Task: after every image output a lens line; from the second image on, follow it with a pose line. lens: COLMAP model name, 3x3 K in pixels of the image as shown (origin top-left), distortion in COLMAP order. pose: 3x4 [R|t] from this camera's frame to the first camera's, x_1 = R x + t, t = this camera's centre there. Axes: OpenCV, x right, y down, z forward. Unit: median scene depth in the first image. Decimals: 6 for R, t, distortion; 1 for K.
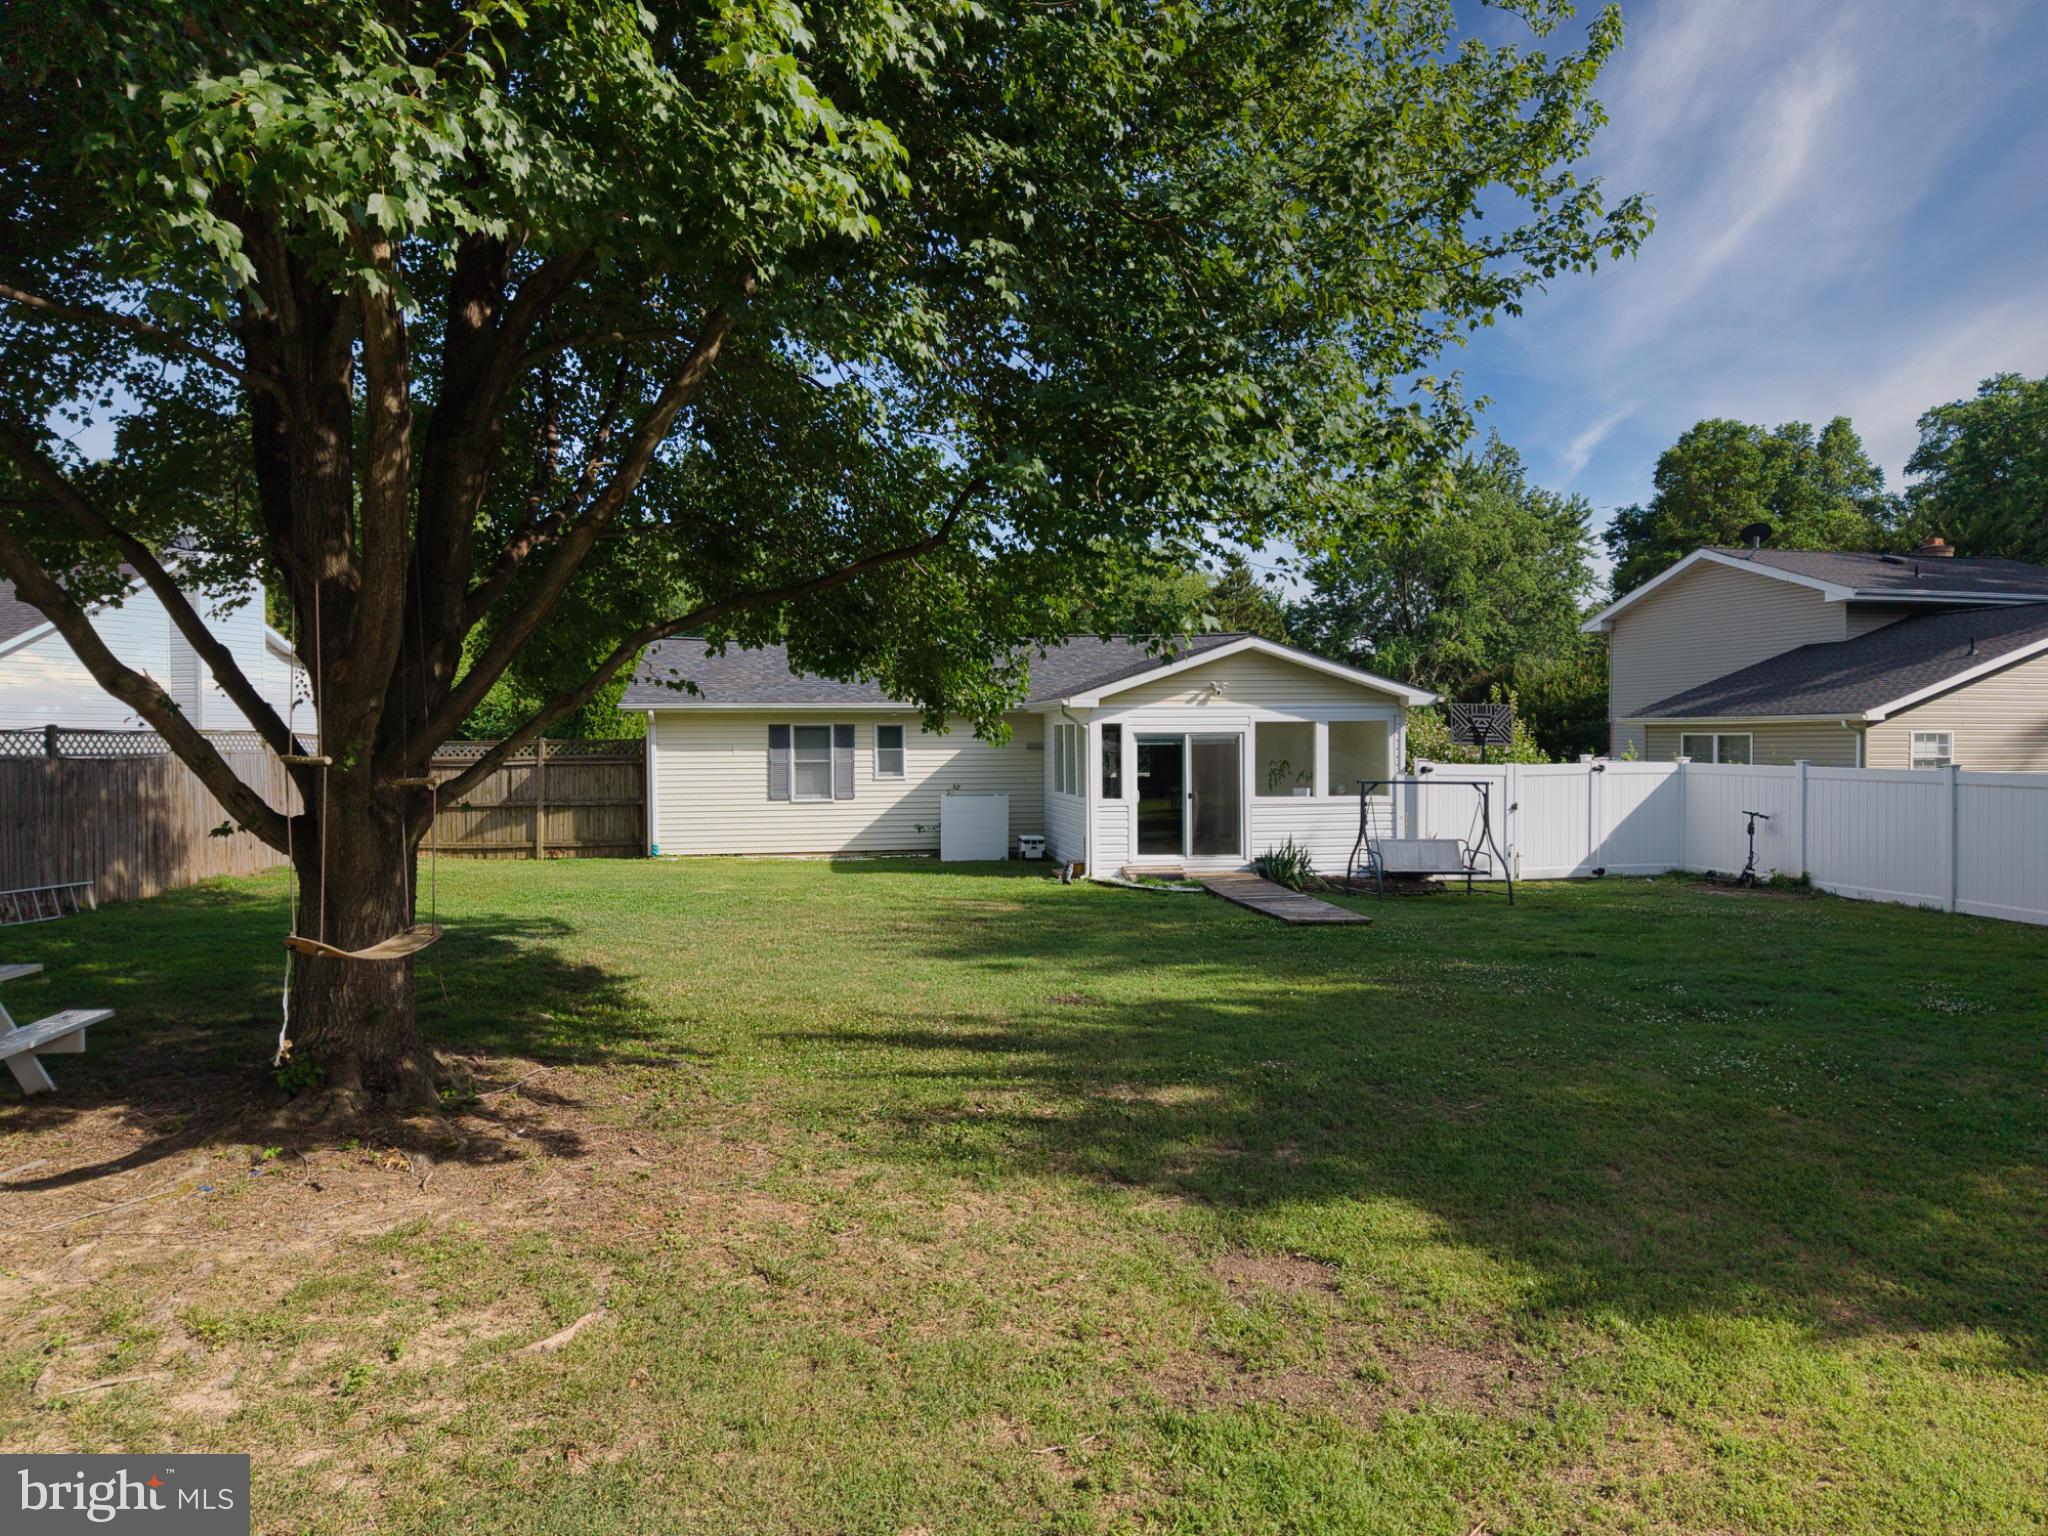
lens RADIAL K [[1372.6, 0, 1016.2], [0, 1372.6, 751.6], [0, 0, 1]] dist [0.033659, -0.016833]
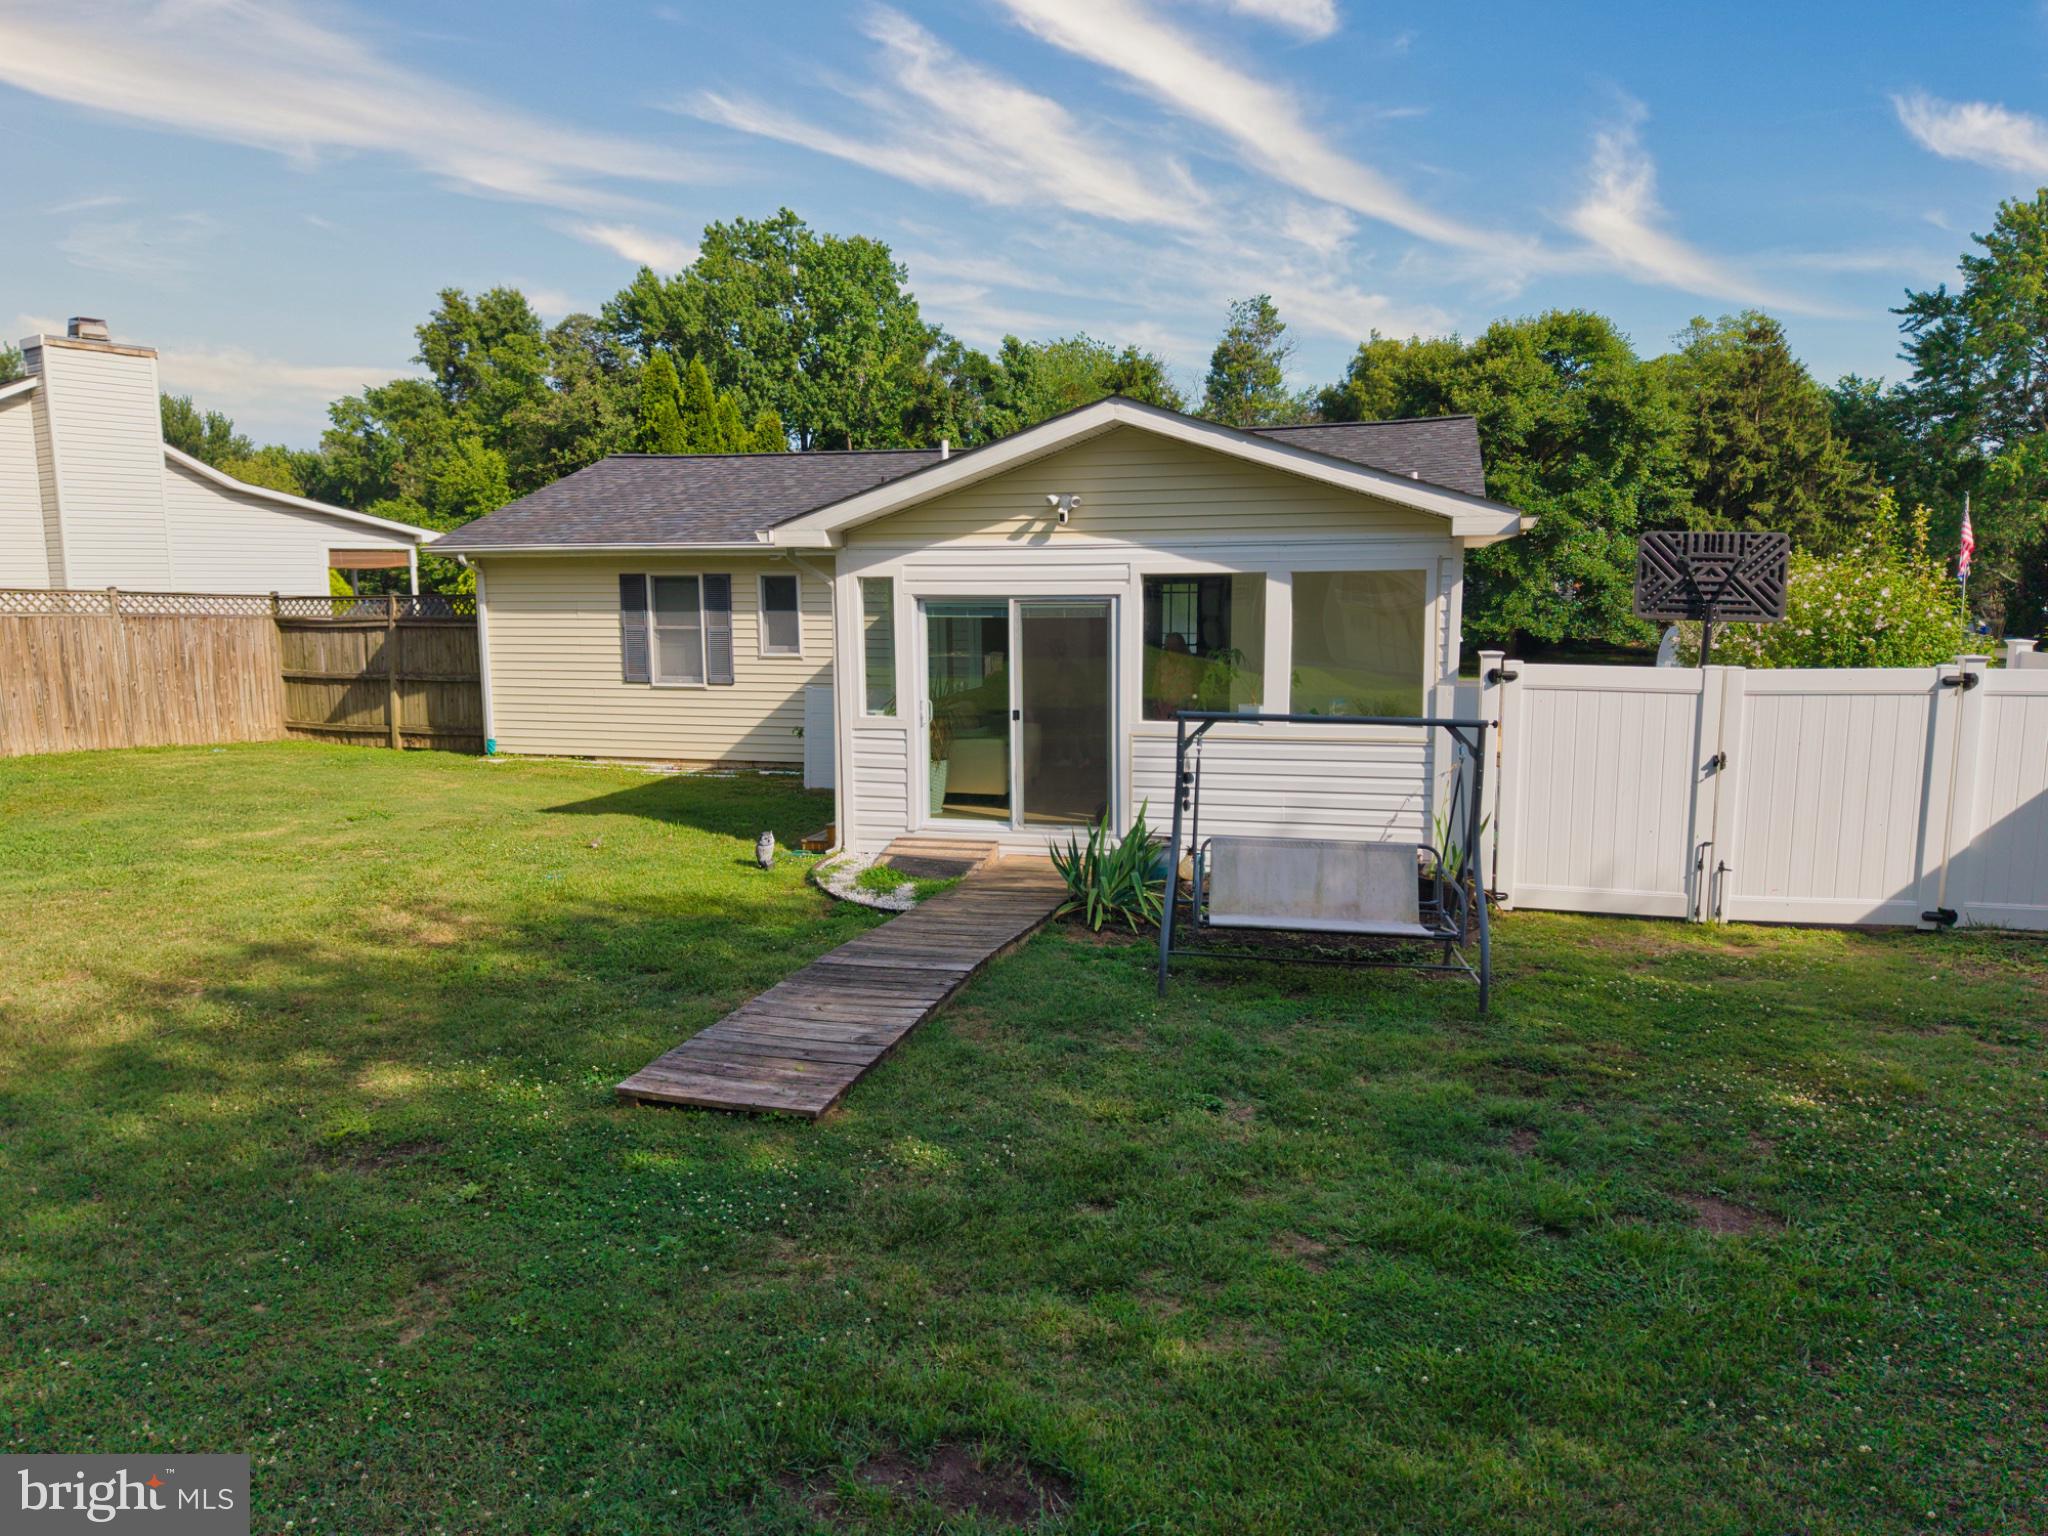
lens RADIAL K [[1372.6, 0, 1019.7], [0, 1372.6, 775.6], [0, 0, 1]] dist [0.033659, -0.016833]
pose [[0.915278, 0.058403, -0.398567, 0.293505], [-0.005484, 0.991149, 0.132643, -0.012688], [0.402786, -0.119220, 0.907497, 0.438455]]
